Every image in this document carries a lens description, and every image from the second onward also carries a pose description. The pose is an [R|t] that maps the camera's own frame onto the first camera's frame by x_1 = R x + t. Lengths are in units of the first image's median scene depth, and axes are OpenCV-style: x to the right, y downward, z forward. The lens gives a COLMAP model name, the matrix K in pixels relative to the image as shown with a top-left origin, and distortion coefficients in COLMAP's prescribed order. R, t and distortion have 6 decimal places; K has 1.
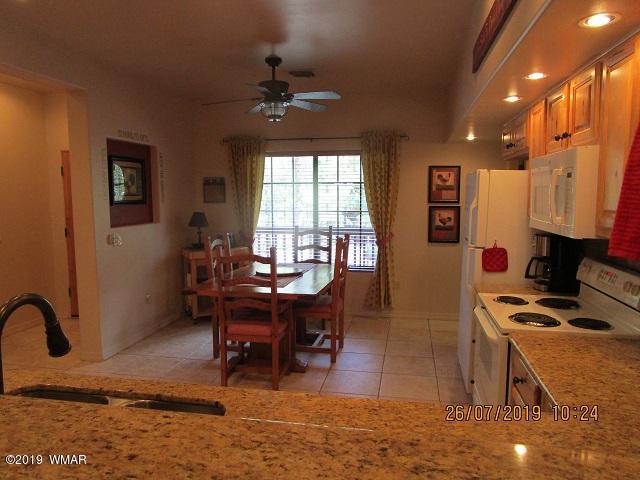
lens RADIAL K [[456.9, 0, 317.7], [0, 456.9, 237.9], [0, 0, 1]] dist [-0.029042, 0.005567]
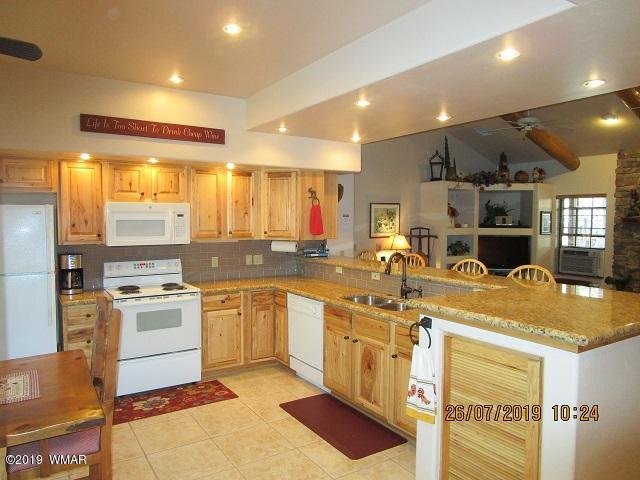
lens RADIAL K [[456.9, 0, 317.7], [0, 456.9, 236.5], [0, 0, 1]] dist [-0.029042, 0.005567]
pose [[-0.689989, -0.029355, 0.723225, -0.553653], [0.071705, 0.991490, 0.108652, -0.086107], [-0.720260, 0.126827, -0.682012, 0.760767]]
